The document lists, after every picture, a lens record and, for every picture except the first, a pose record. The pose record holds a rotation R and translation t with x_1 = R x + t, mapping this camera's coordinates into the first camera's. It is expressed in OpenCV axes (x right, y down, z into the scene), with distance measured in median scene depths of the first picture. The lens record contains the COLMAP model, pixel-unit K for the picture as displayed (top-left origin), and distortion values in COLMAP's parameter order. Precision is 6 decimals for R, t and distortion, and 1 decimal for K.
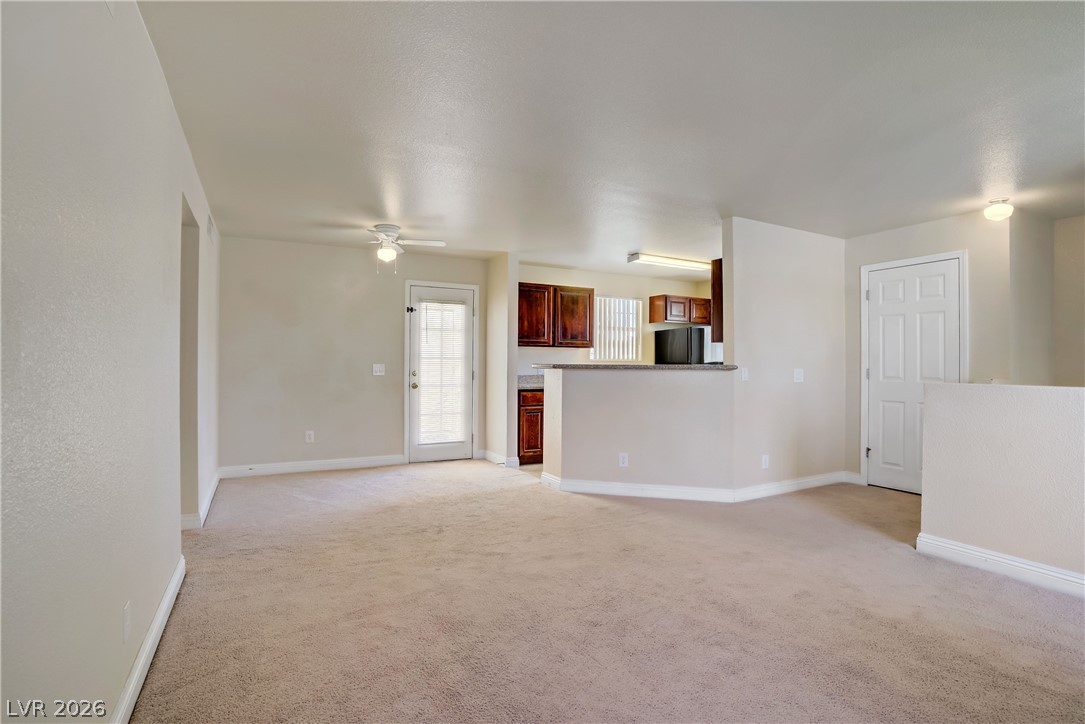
lens RADIAL K [[532.6, 0, 550.2], [0, 532.6, 366.3], [0, 0, 1]] dist [-0.046783, 0.015276]
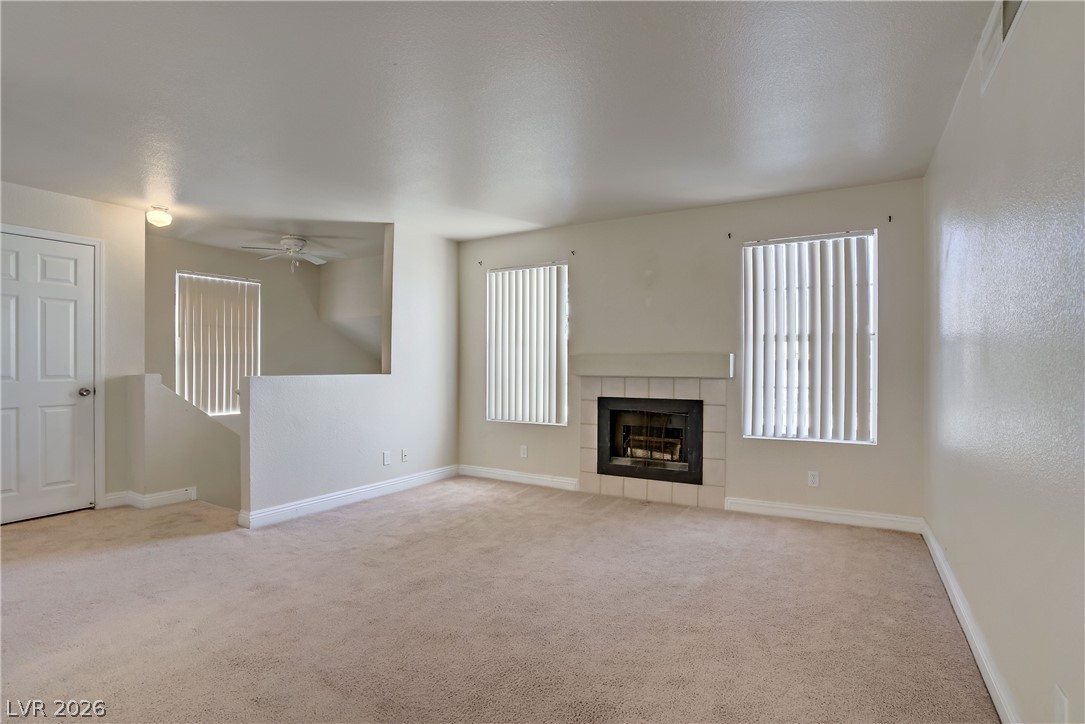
lens RADIAL K [[532.6, 0, 534.4], [0, 532.6, 367.2], [0, 0, 1]] dist [-0.046783, 0.015276]
pose [[-0.488204, -0.007630, 0.872696, -0.462890], [0.001265, 0.999955, 0.009451, 0.000910], [-0.872729, 0.005718, -0.488172, 0.846270]]
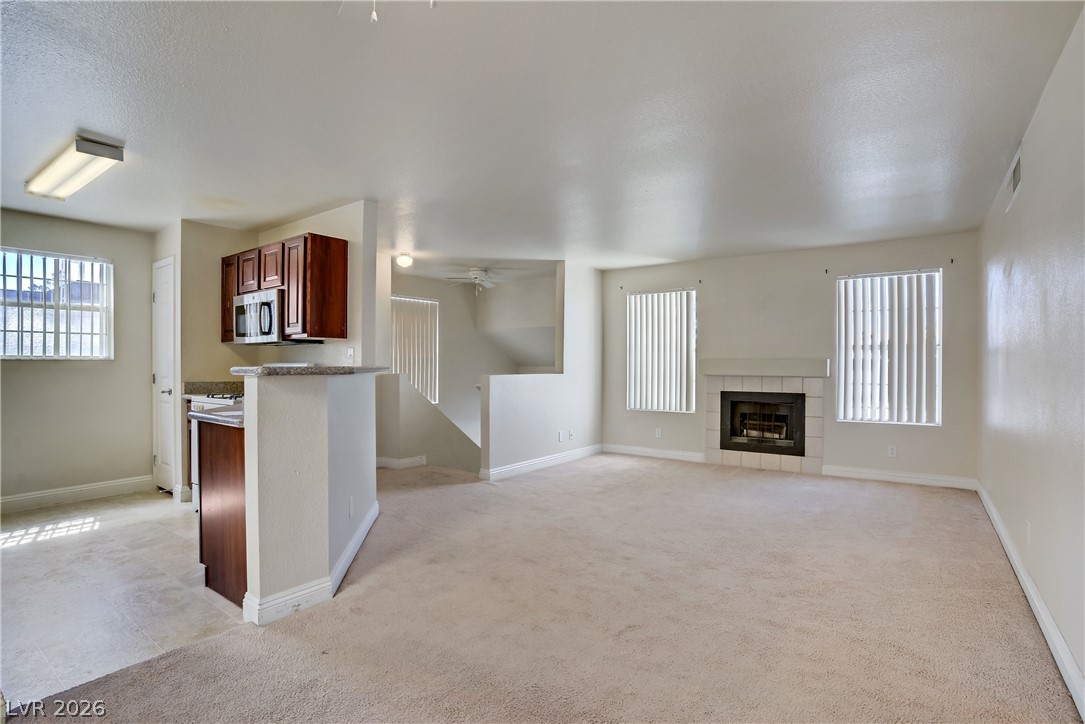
lens RADIAL K [[532.6, 0, 540.4], [0, 532.6, 366.1], [0, 0, 1]] dist [-0.046783, 0.015276]
pose [[-0.416741, -0.008564, 0.908985, -0.695193], [0.002137, 0.999944, 0.010401, -0.012498], [-0.909023, 0.006277, -0.416700, 1.279119]]
